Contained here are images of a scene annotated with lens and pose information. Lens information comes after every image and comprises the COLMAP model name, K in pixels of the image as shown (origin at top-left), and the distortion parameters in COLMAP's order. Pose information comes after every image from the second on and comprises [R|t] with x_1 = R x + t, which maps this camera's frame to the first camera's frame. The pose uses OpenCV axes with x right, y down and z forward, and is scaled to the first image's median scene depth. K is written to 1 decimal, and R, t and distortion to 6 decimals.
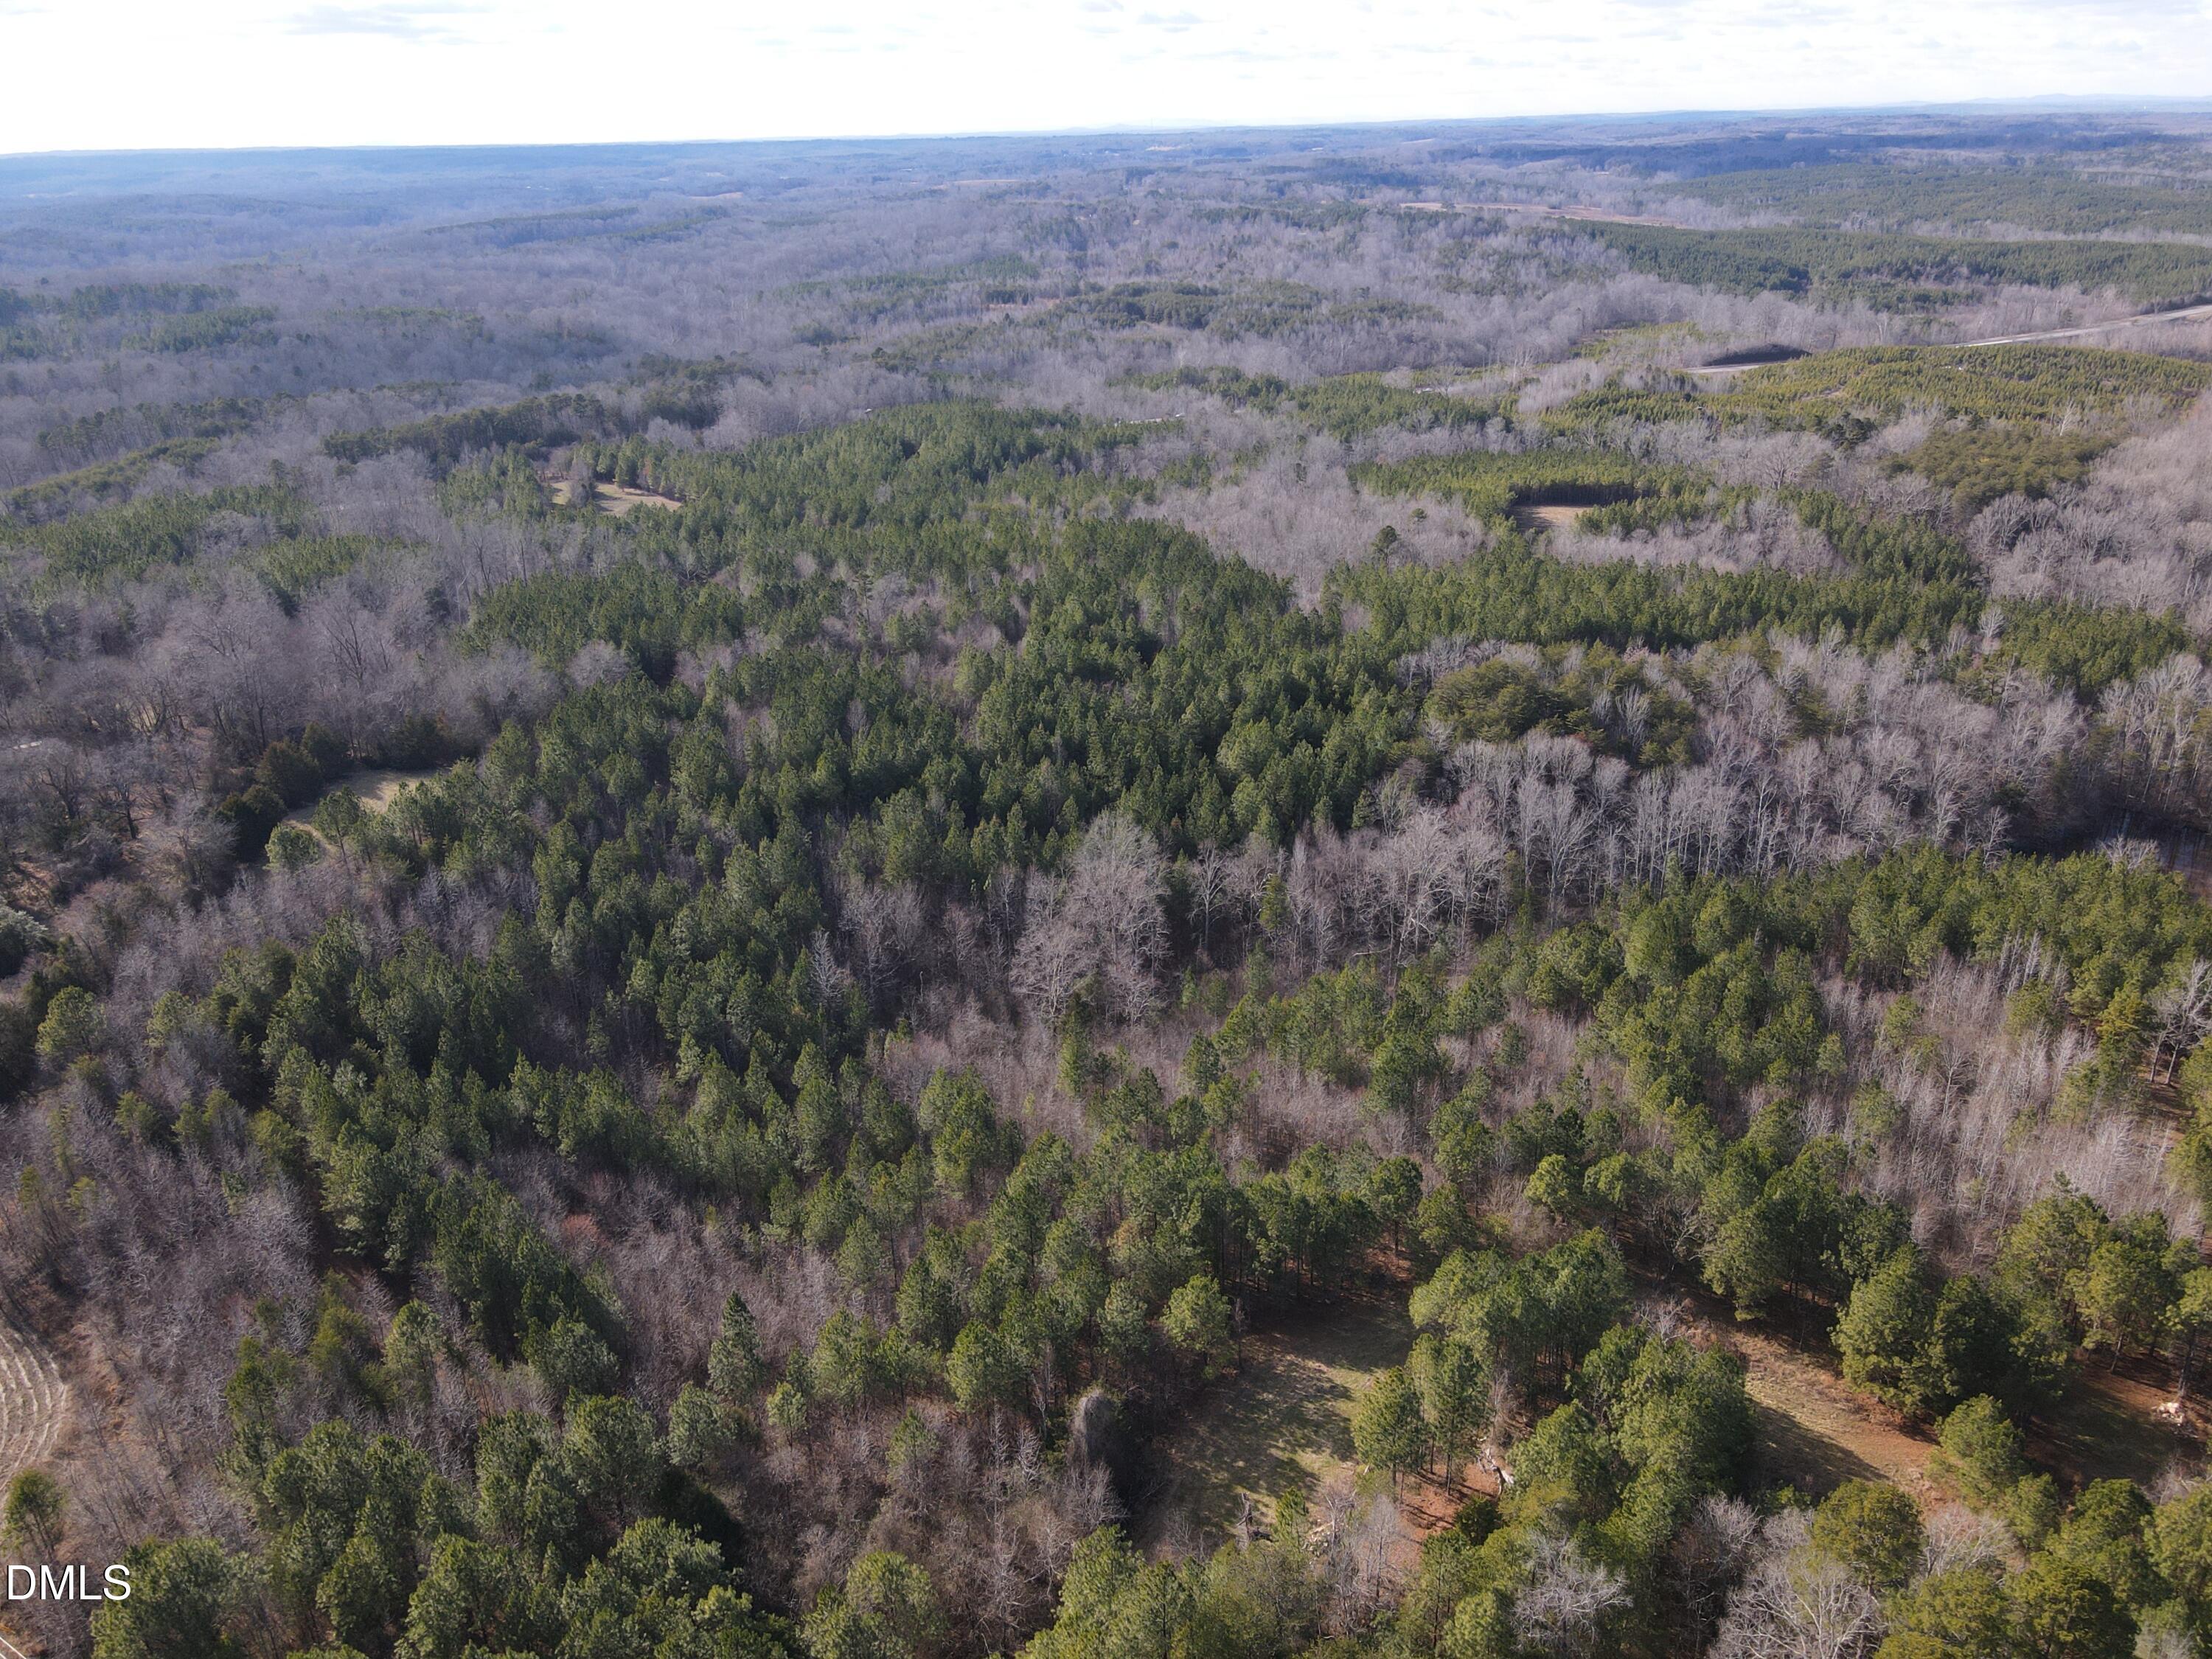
lens RADIAL K [[1629.0, 0, 1106.0], [0, 1629.0, 829.5], [0, 0, 1]] dist [-0.018809, 0.088111]
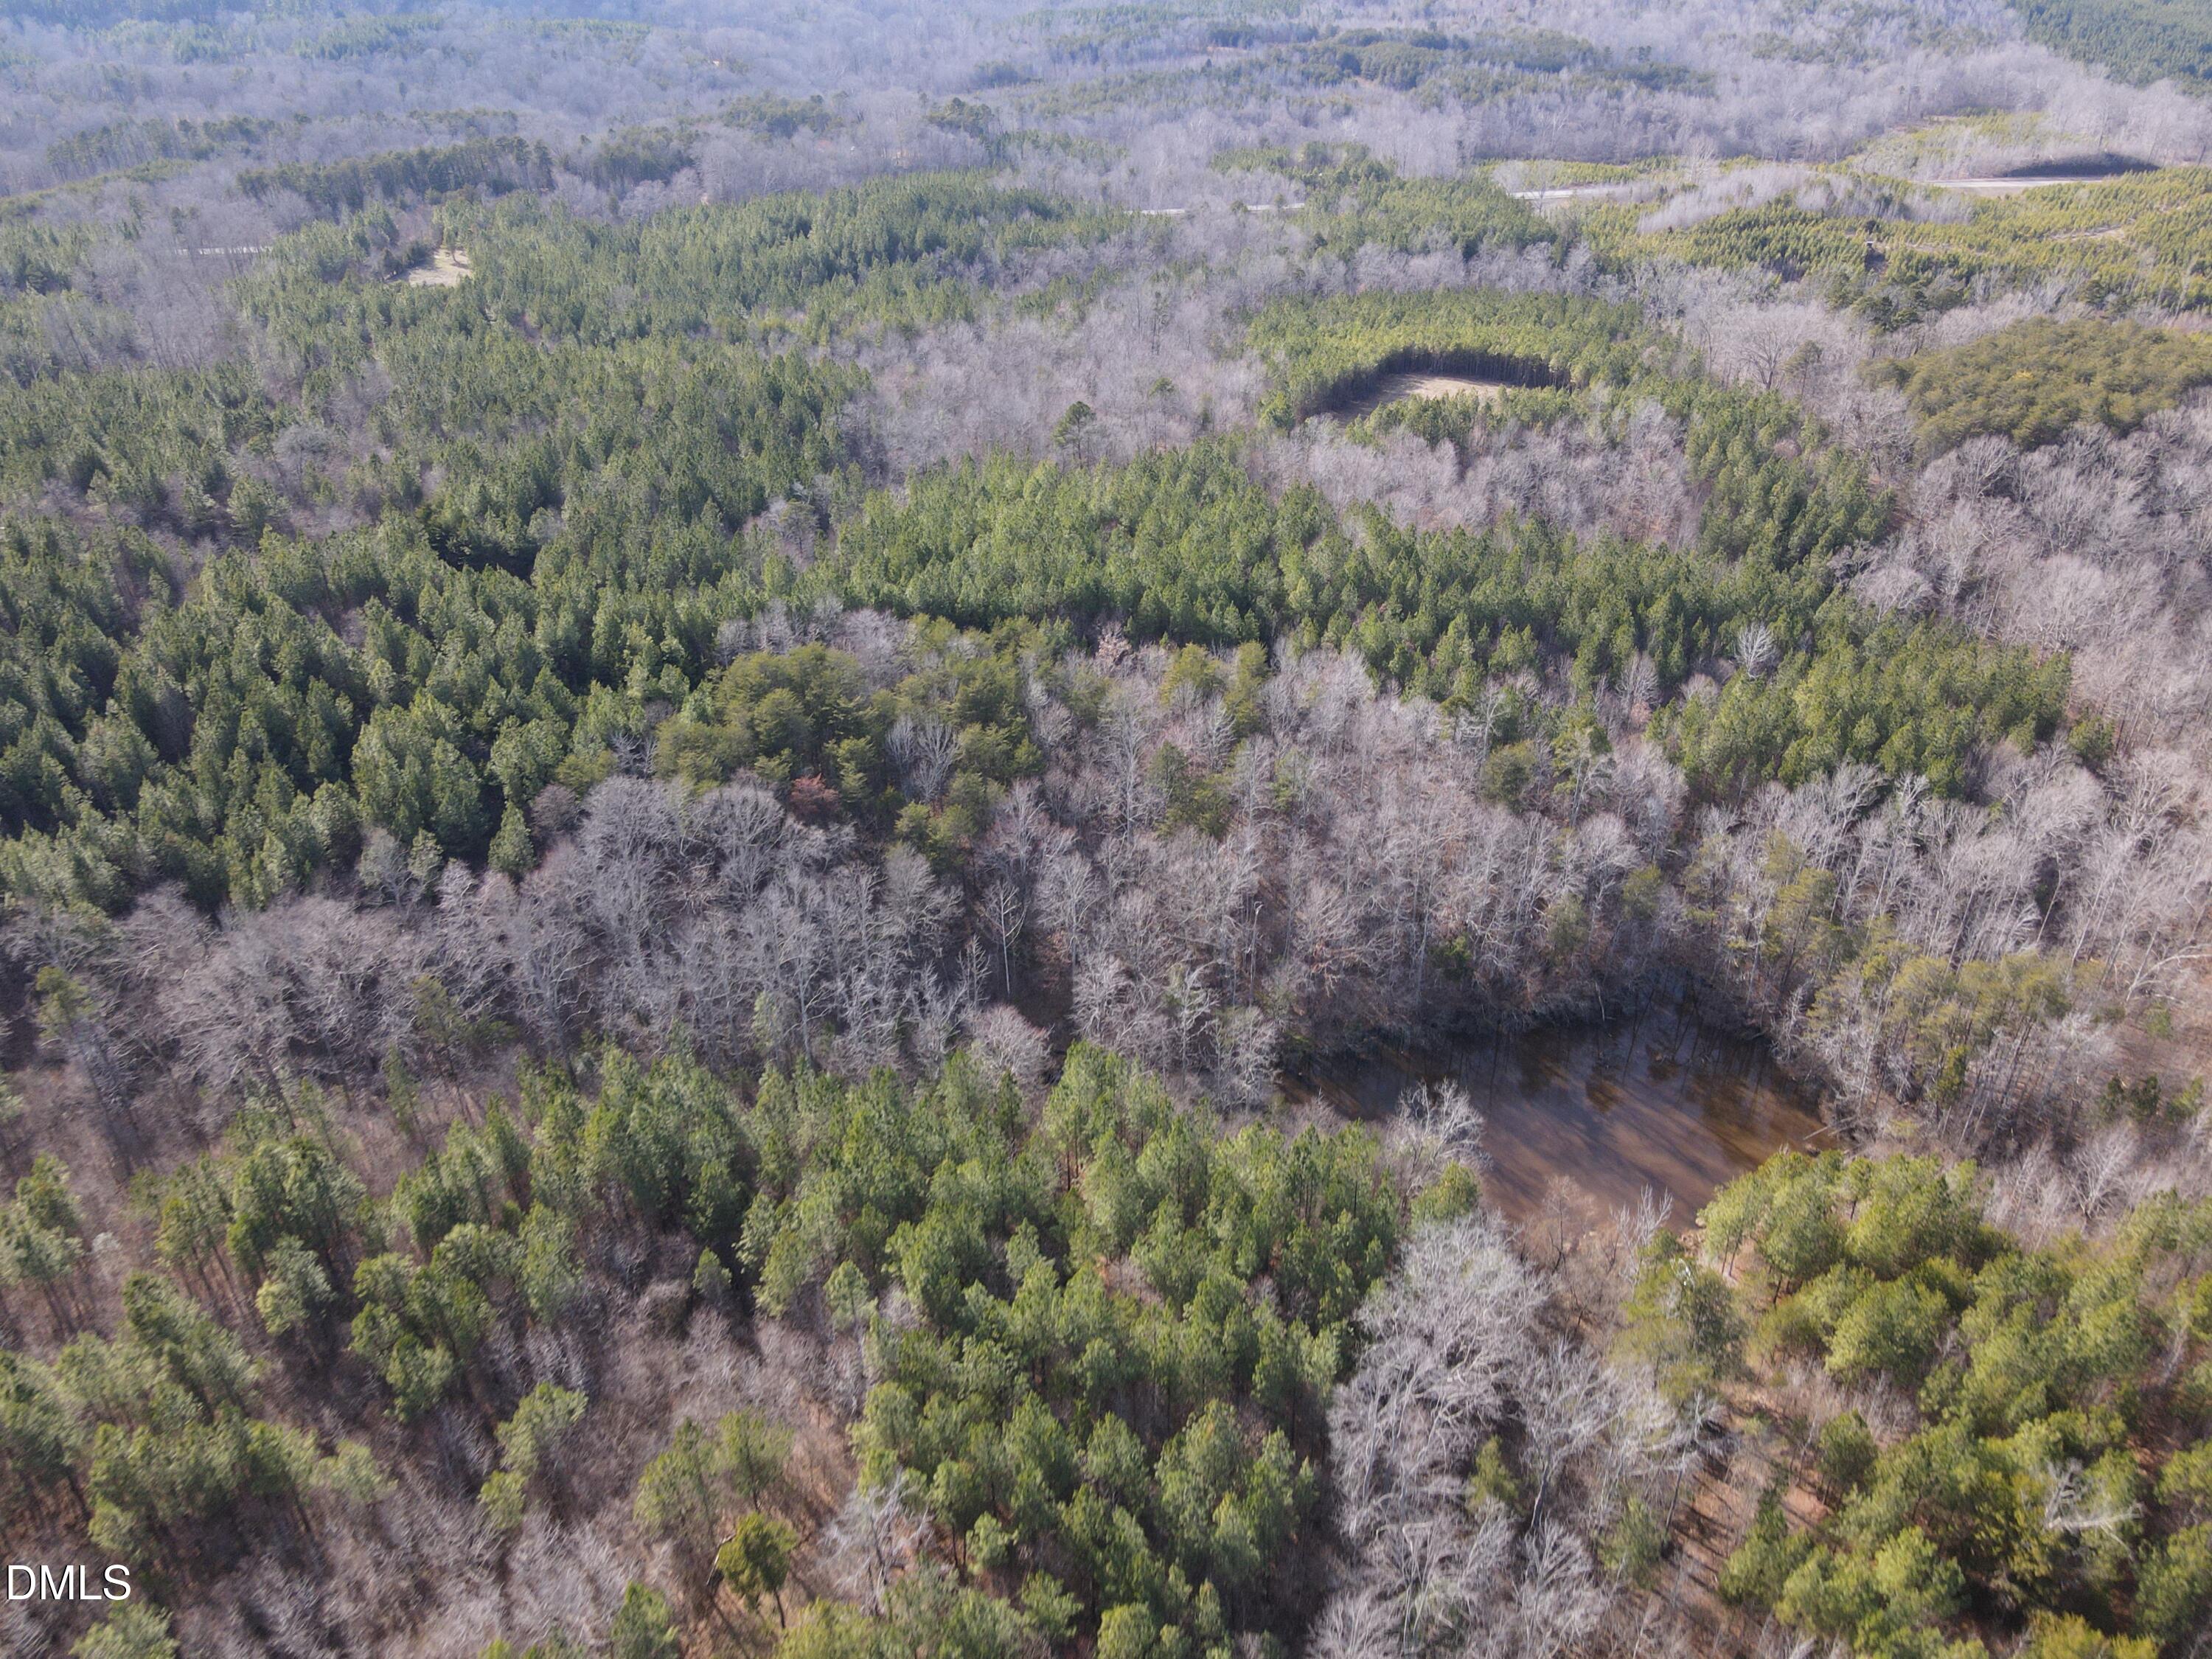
lens RADIAL K [[1618.9, 0, 1106.0], [0, 1618.9, 829.5], [0, 0, 1]] dist [0.033832, -0.019899]
pose [[0.965697, 0.151799, -0.210681, 0.231293], [-0.120021, 0.980398, 0.156252, -0.066741], [0.230271, -0.125605, 0.964986, 0.139408]]
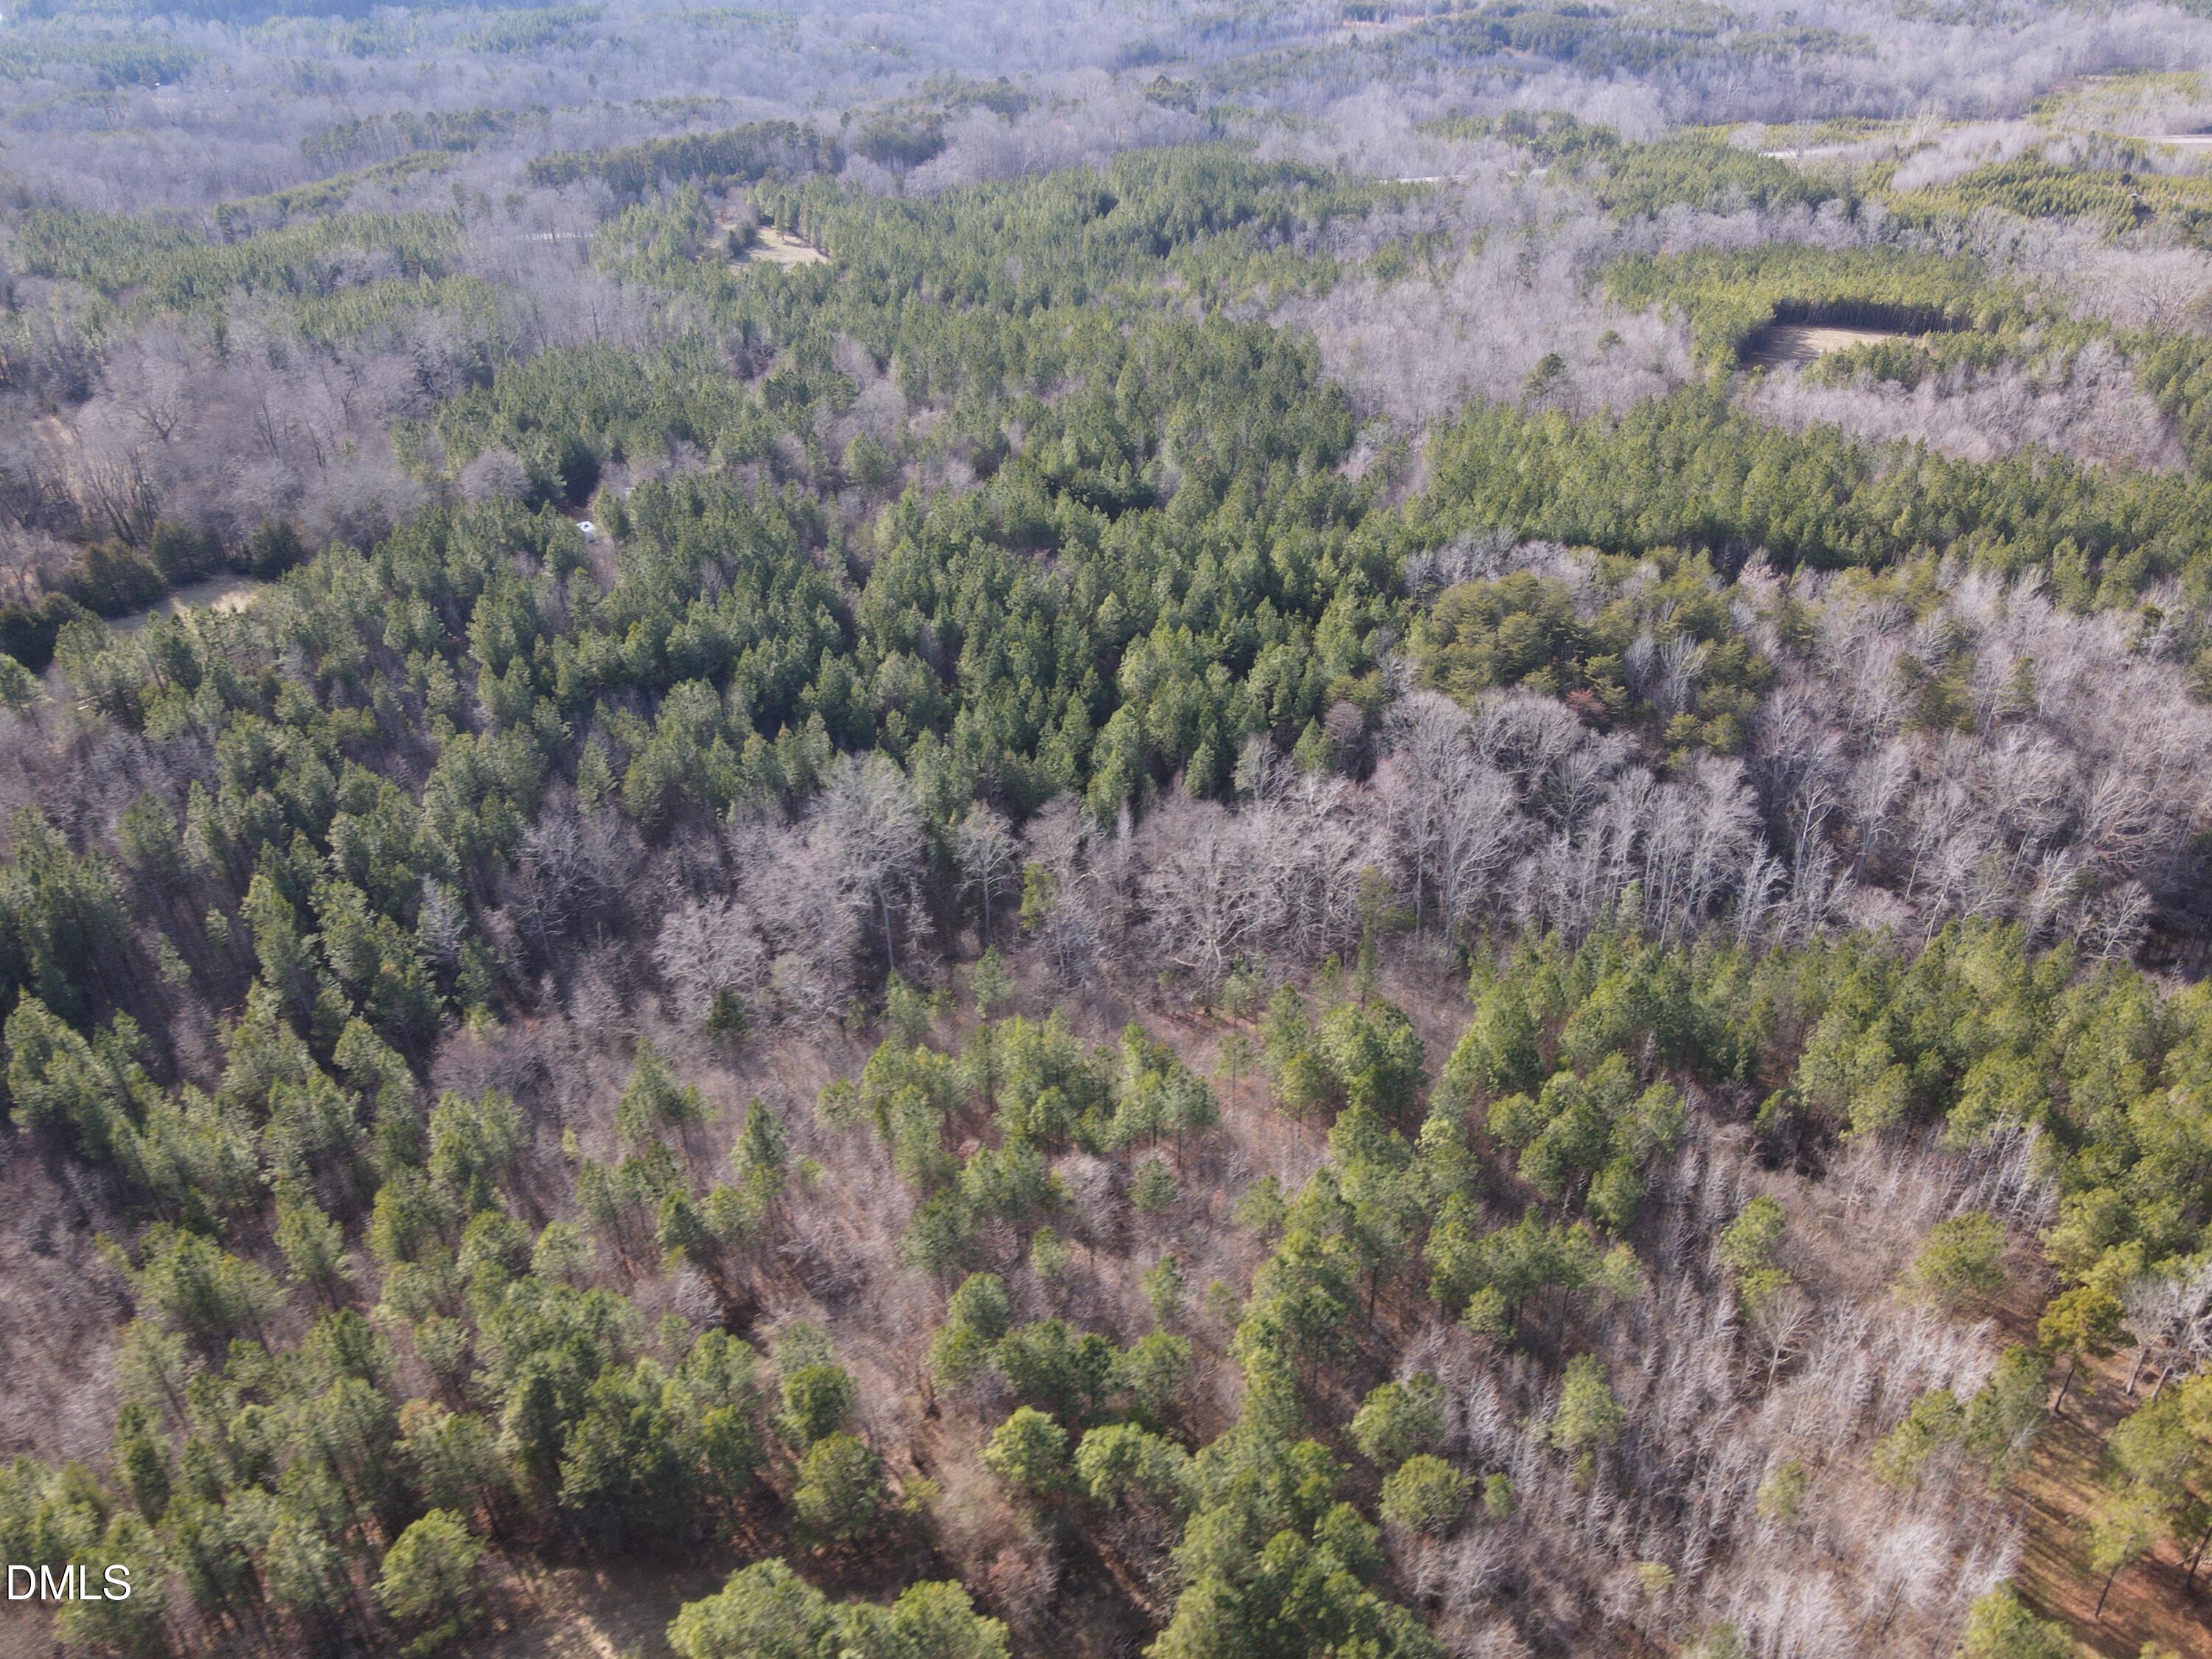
lens RADIAL K [[1618.9, 0, 1106.0], [0, 1618.9, 829.5], [0, 0, 1]] dist [0.033832, -0.019899]
pose [[0.967107, 0.136597, -0.214580, 0.100458], [-0.101961, 0.981016, 0.164958, -0.040216], [0.233039, -0.137653, 0.962676, 0.084855]]
